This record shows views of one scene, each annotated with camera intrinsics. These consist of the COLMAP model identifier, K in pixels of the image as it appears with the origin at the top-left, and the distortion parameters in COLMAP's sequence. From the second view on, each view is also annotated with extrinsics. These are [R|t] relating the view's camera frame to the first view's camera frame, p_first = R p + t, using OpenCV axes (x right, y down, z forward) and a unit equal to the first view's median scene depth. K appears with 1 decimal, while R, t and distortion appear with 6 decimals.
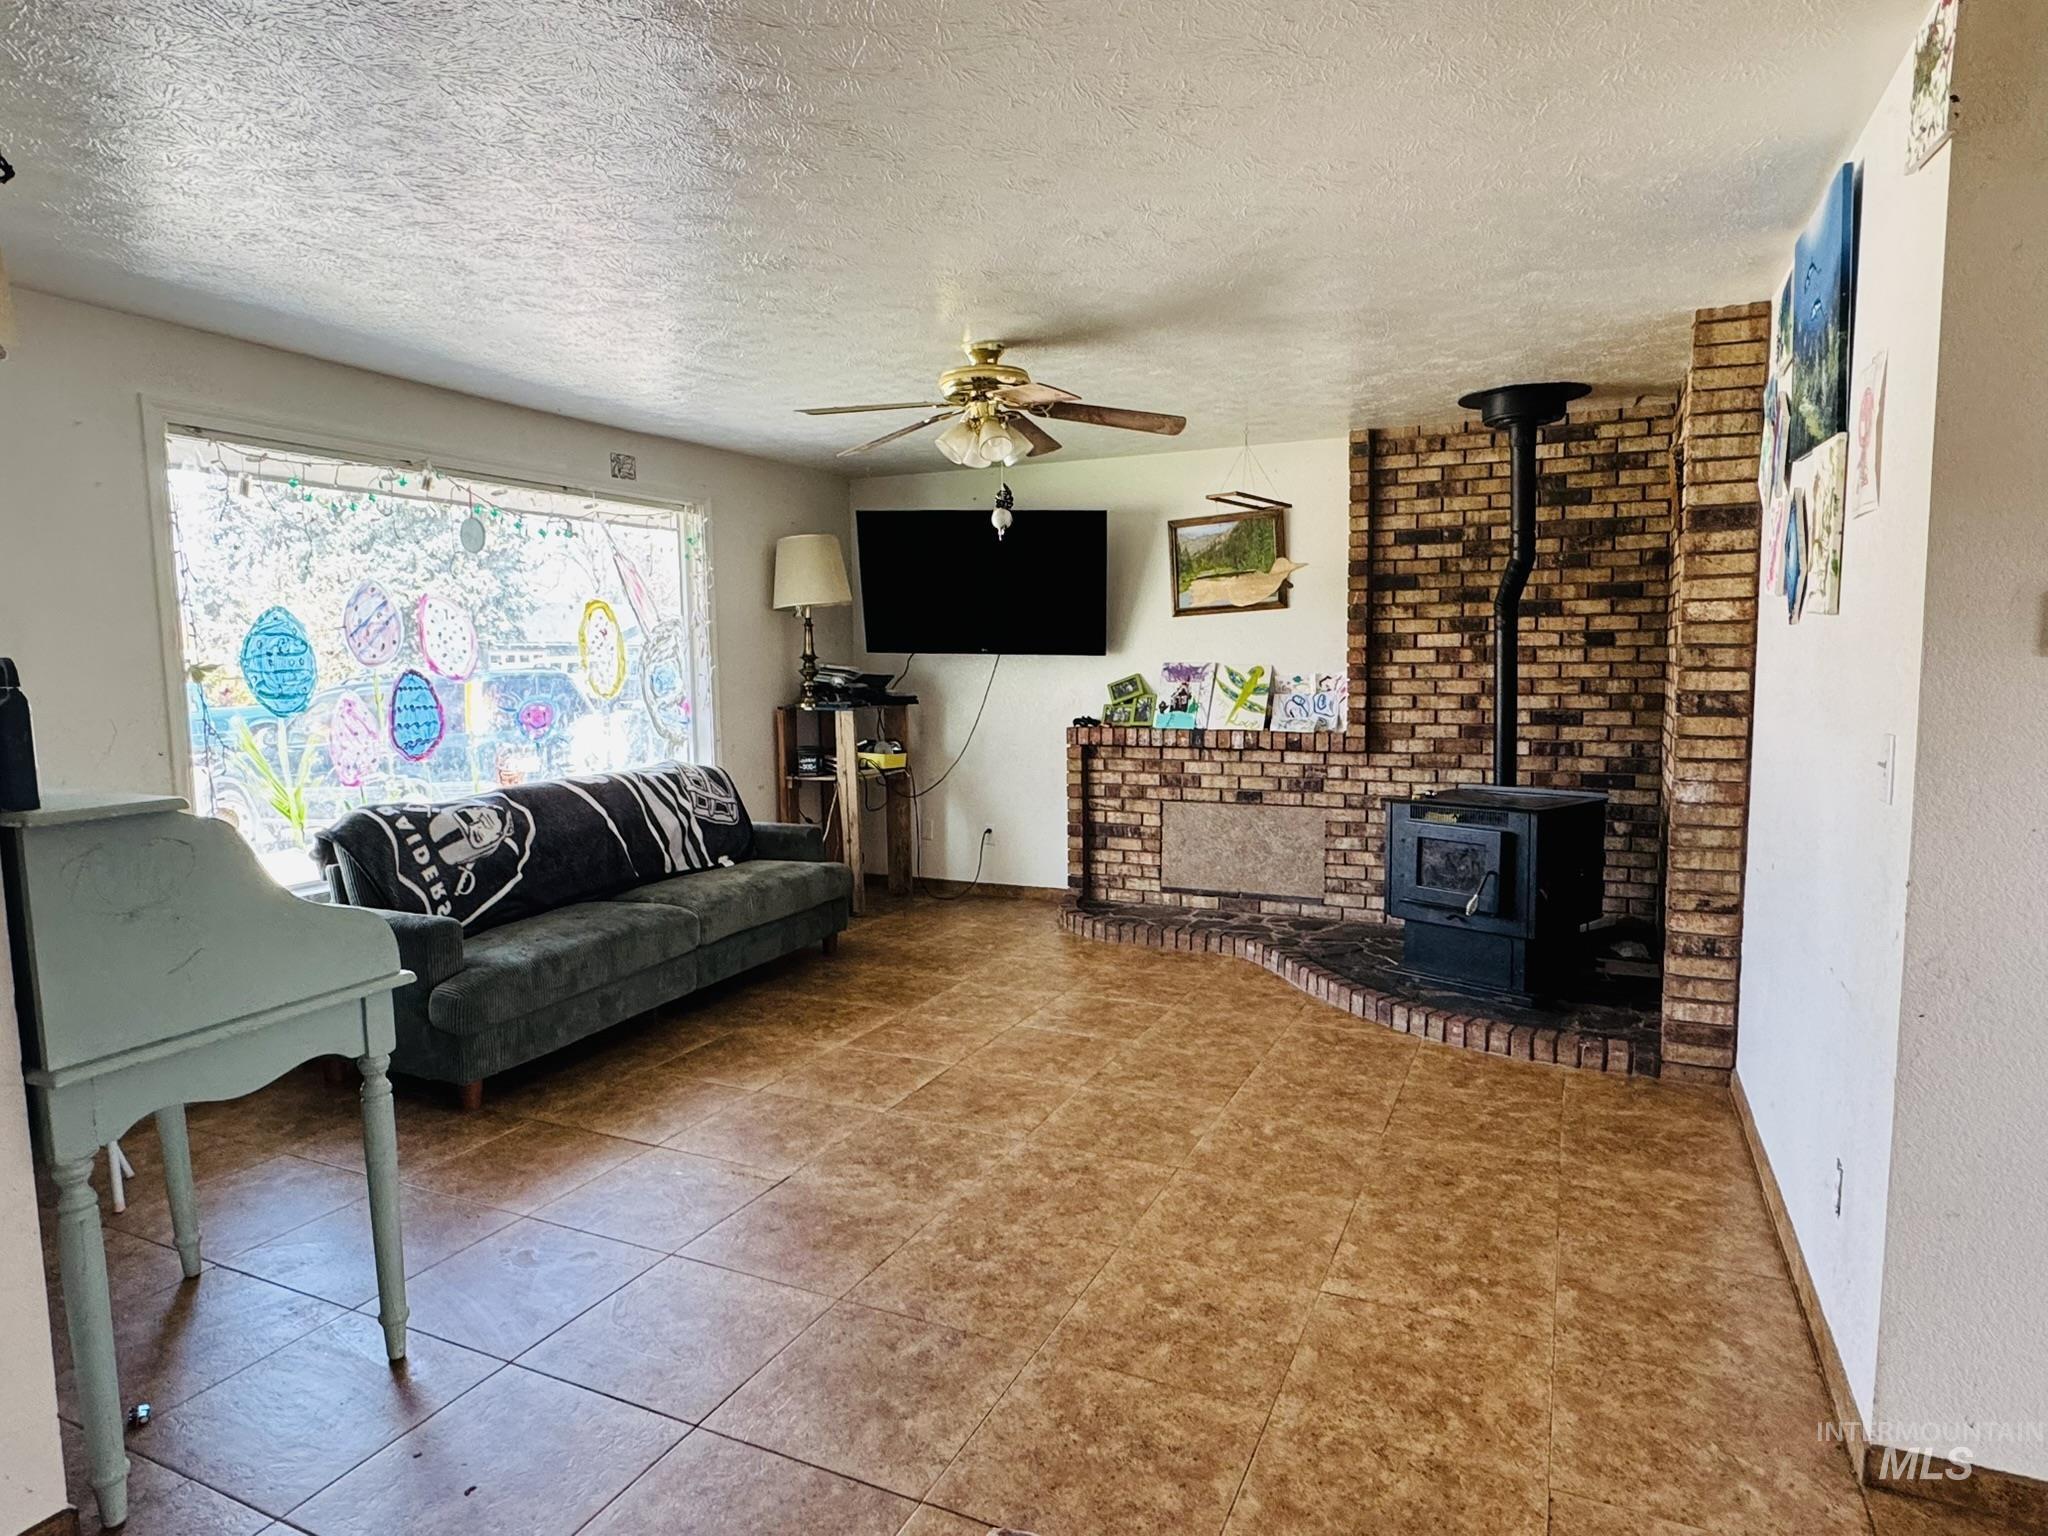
lens RADIAL K [[1200.3, 0, 1009.7], [0, 1200.3, 768.1], [0, 0, 1]] dist [-0.001493, 0.000653]
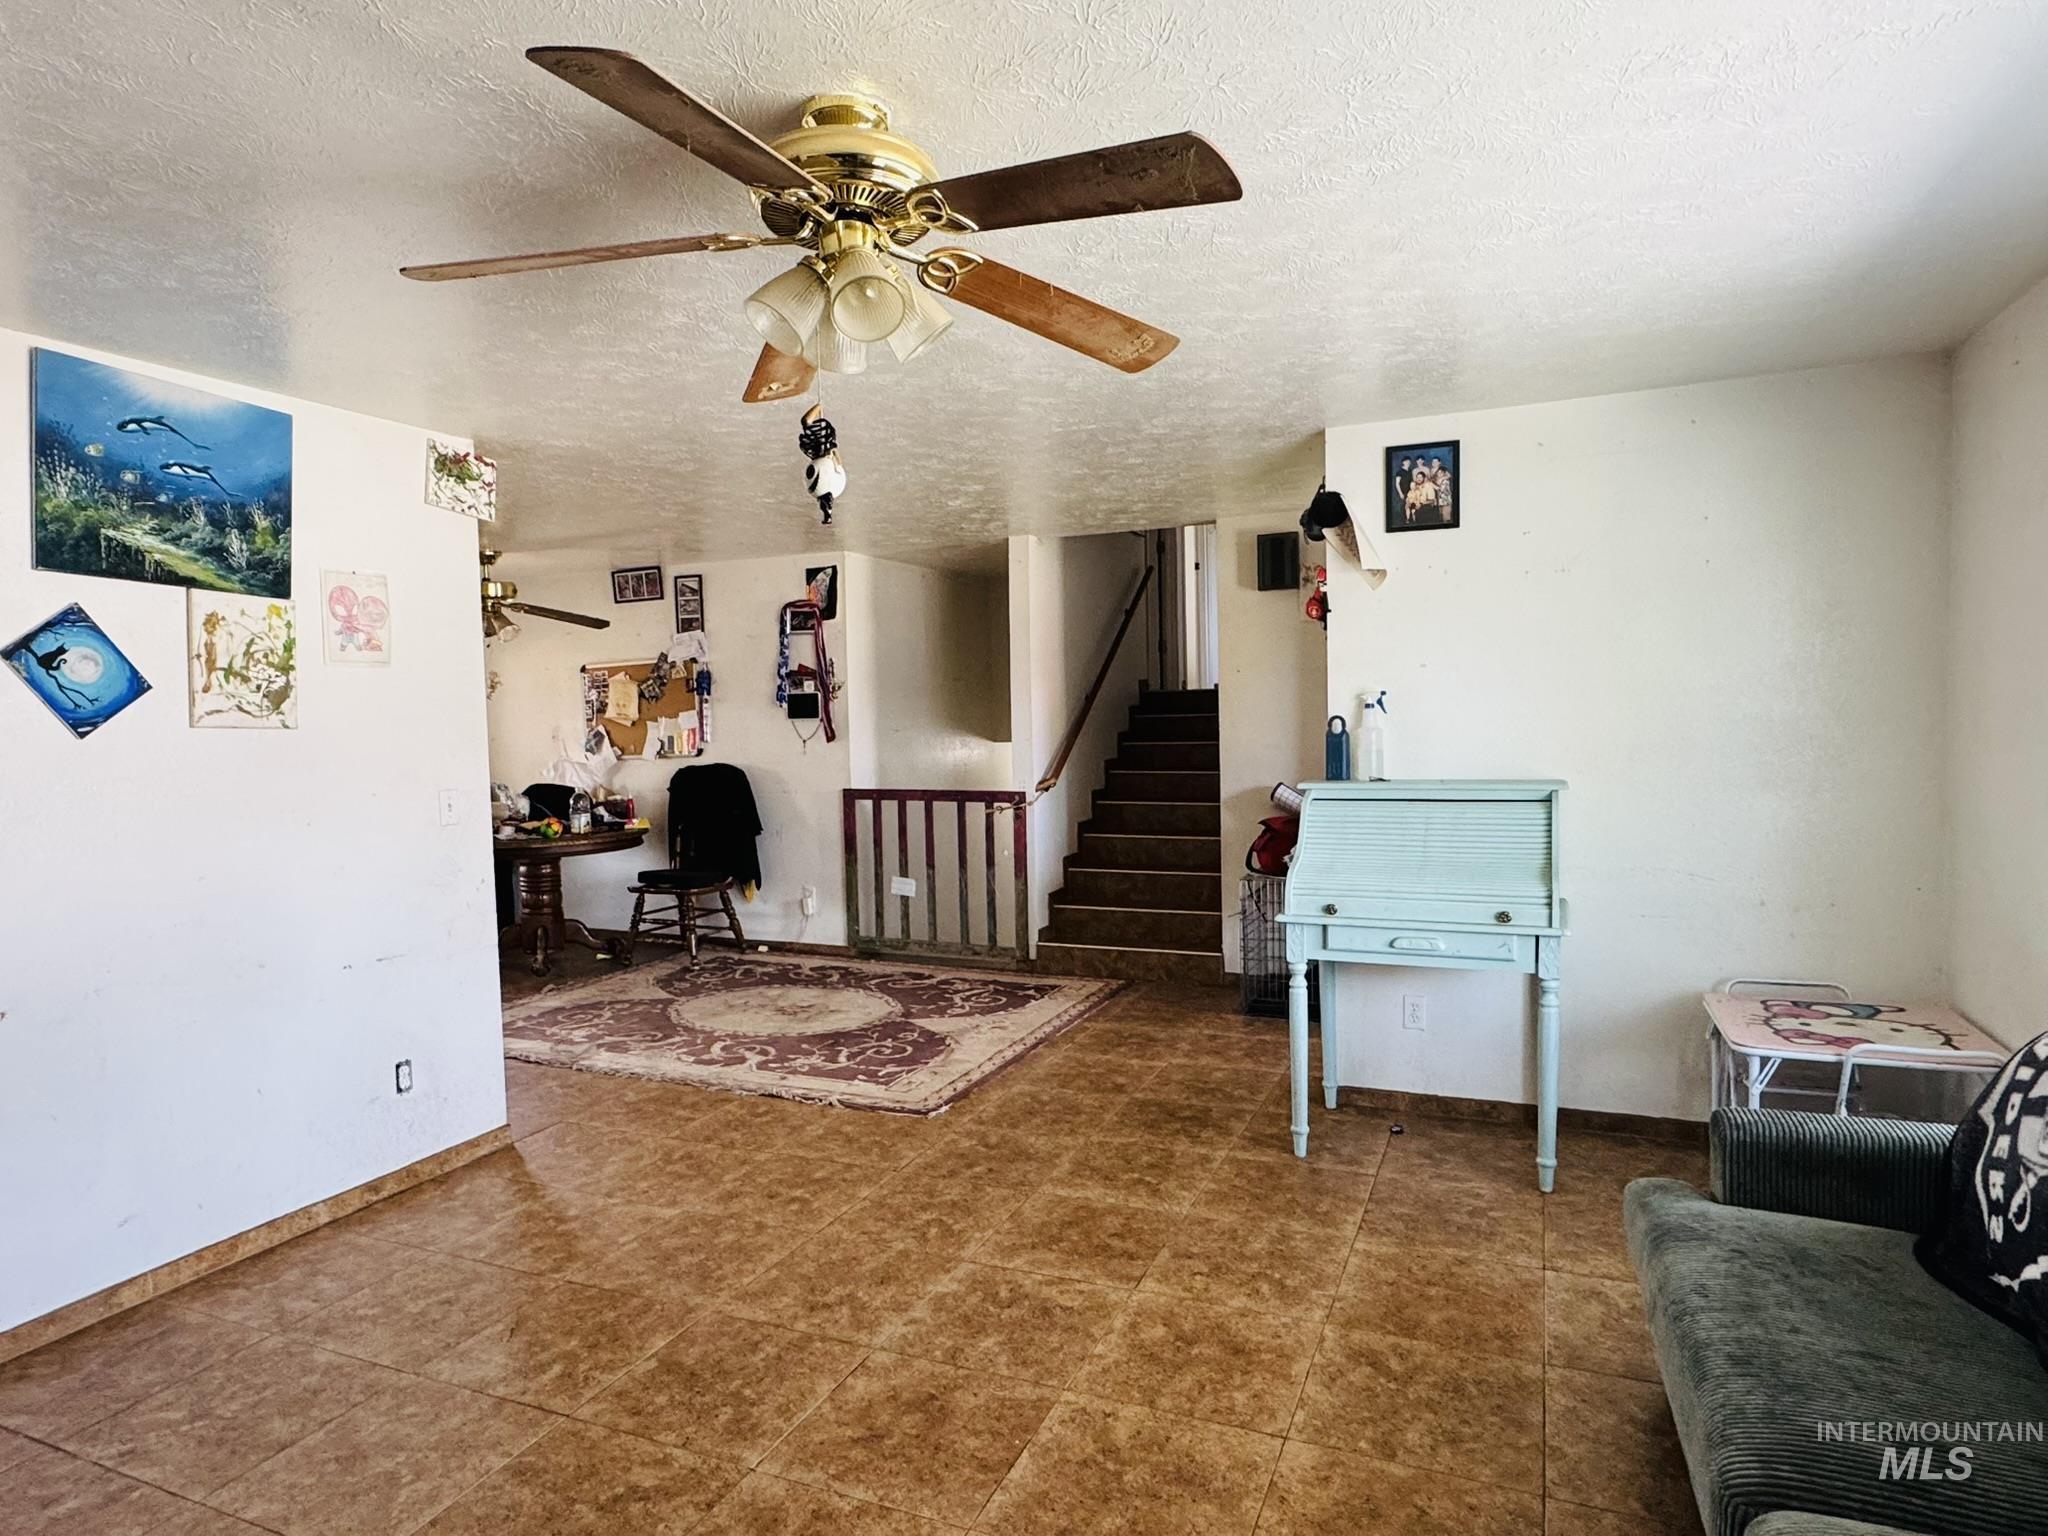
lens RADIAL K [[1200.3, 0, 1009.7], [0, 1200.3, 768.1], [0, 0, 1]] dist [-0.001493, 0.000653]
pose [[-0.998953, 0.039816, -0.022509, -0.082836], [0.036098, 0.988543, 0.146557, -0.202724], [0.028086, 0.145591, -0.988946, 1.891231]]
